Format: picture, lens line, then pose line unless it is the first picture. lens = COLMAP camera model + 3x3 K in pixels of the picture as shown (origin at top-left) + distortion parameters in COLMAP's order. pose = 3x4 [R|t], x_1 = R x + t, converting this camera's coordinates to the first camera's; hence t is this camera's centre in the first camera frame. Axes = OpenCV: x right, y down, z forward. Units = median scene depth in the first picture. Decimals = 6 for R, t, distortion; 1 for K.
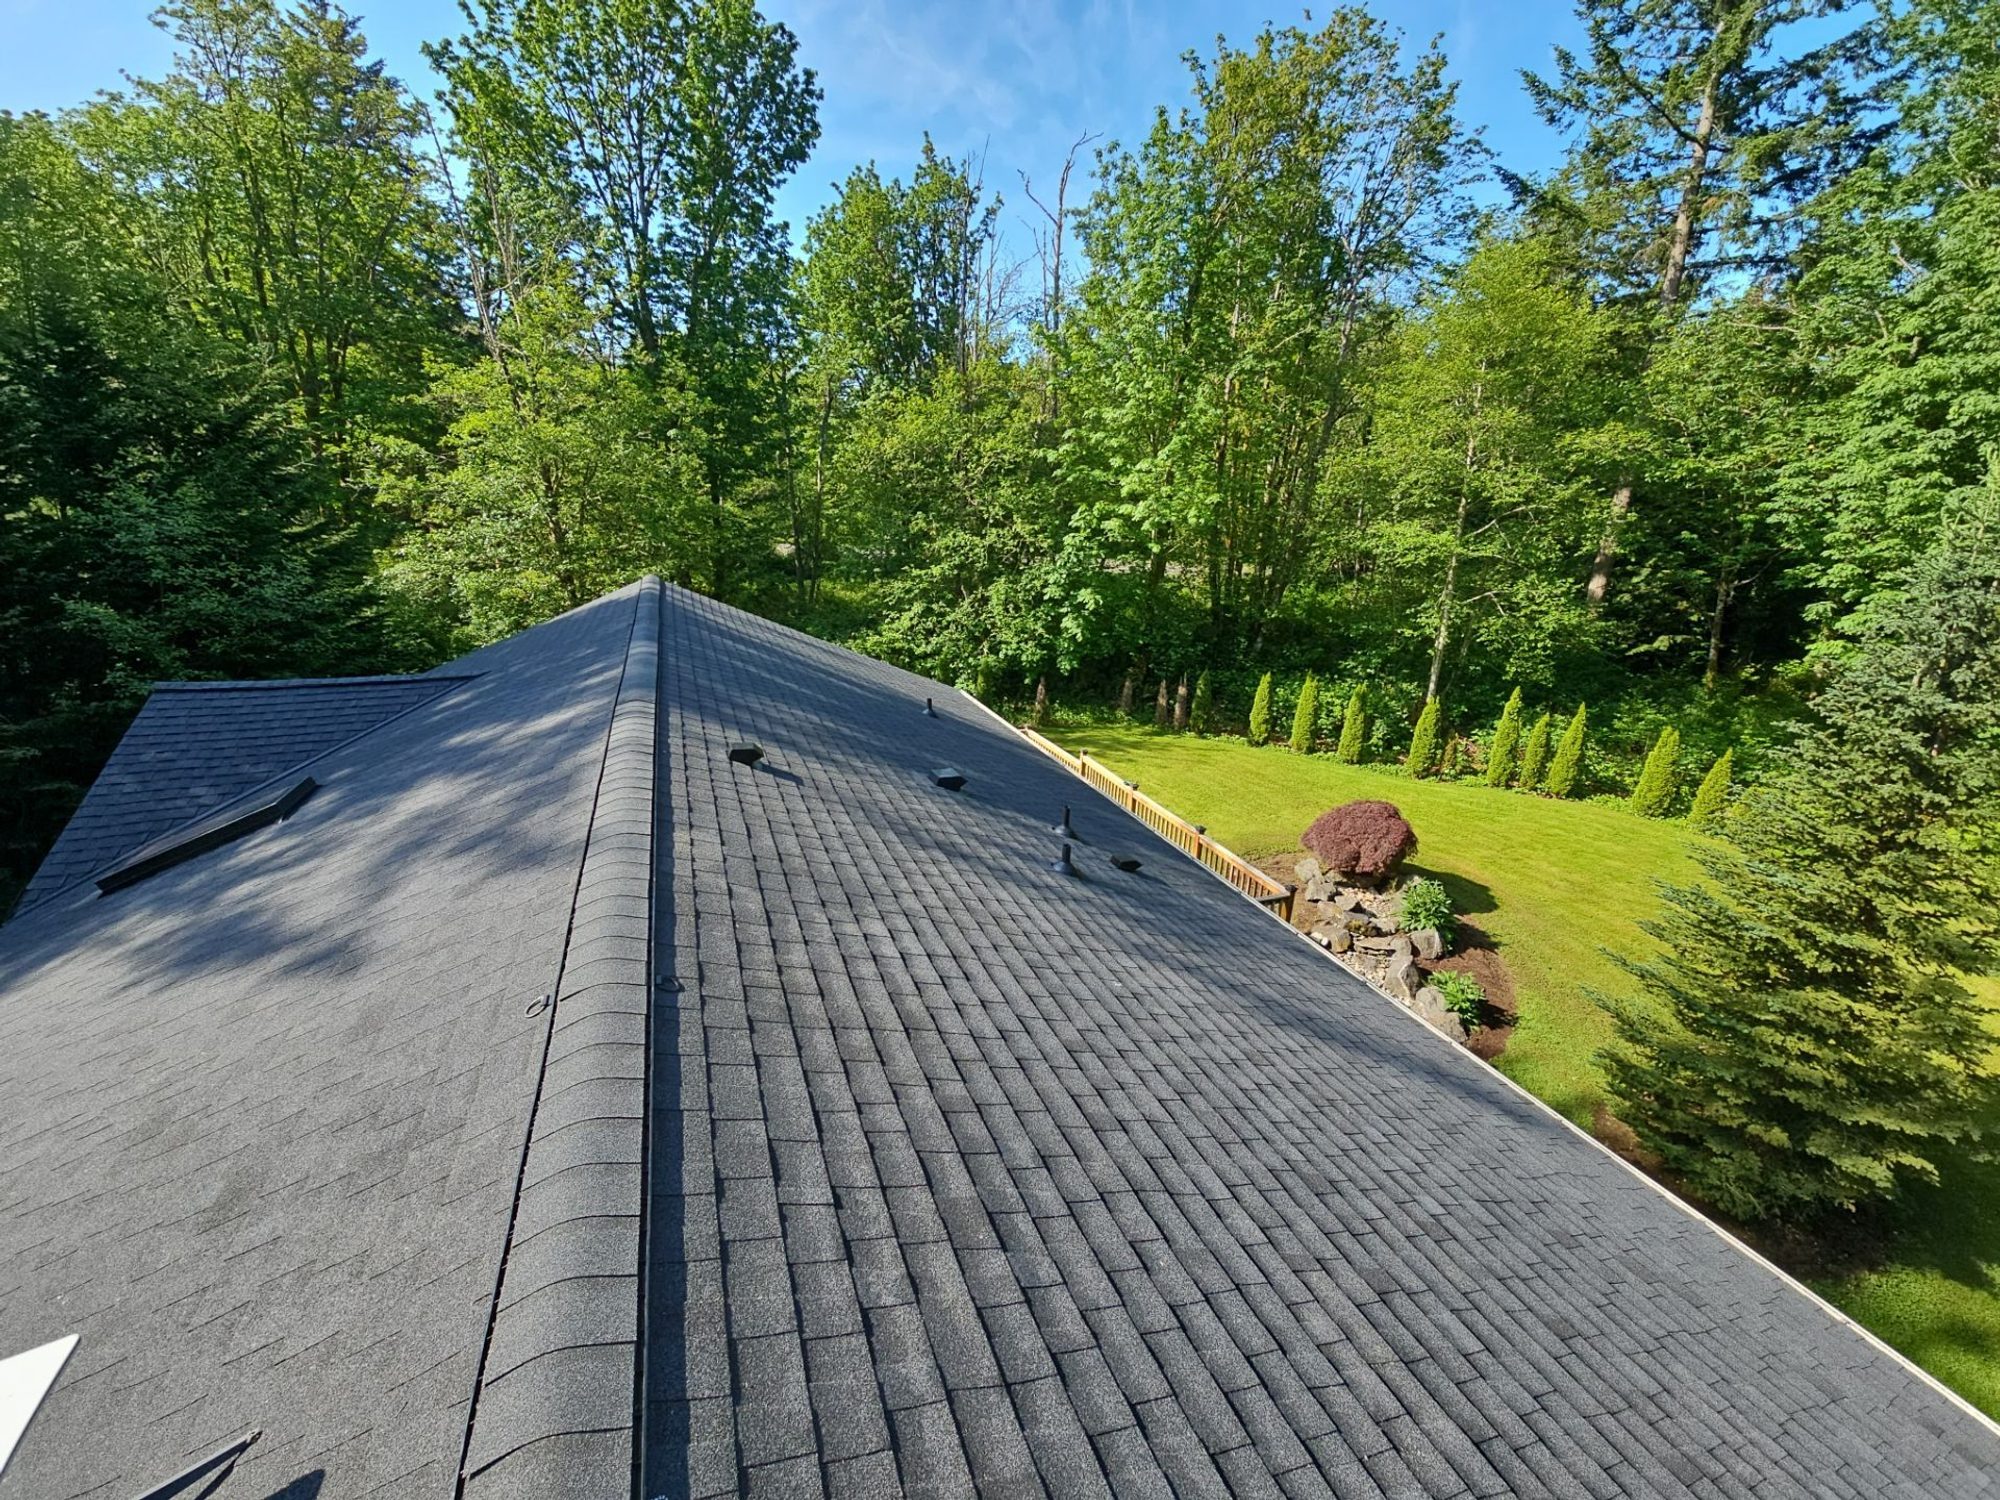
lens RADIAL K [[818.7, 0, 987.1], [0, 818.7, 734.8], [0, 0, 1]] dist [0.011433, -0.009583]
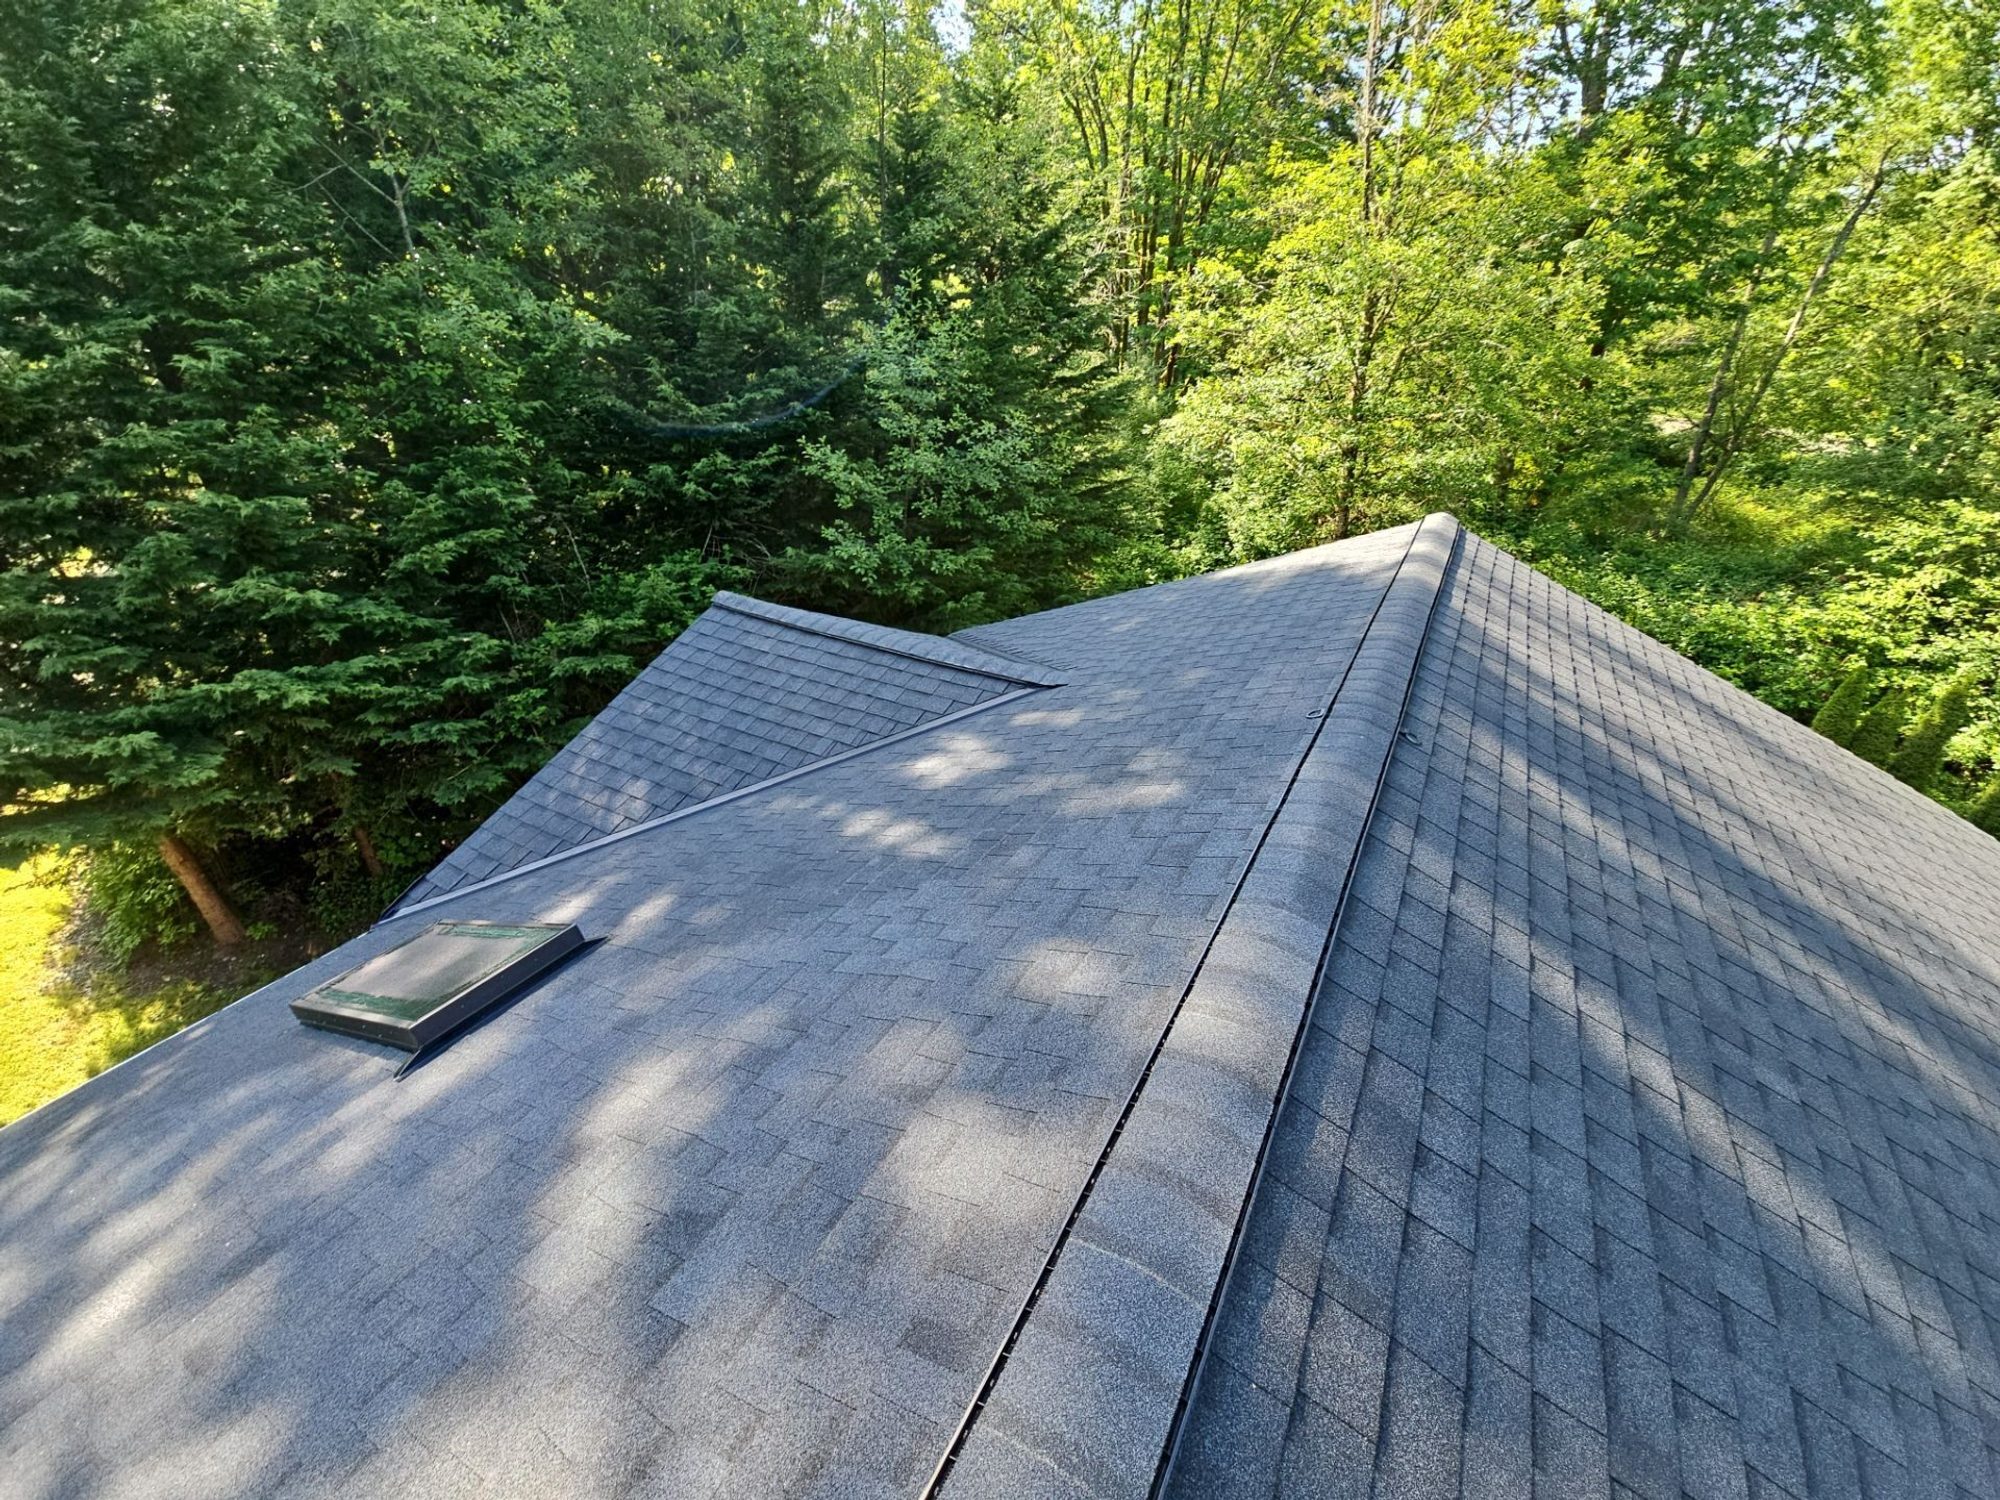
lens RADIAL K [[818.7, 0, 1015.4], [0, 818.7, 738.1], [0, 0, 1]] dist [0.011433, -0.009583]
pose [[0.642631, 0.355690, -0.678609, -0.079021], [-0.236292, 0.934544, 0.266072, -0.062359], [0.728828, -0.010636, 0.684614, 0.207169]]
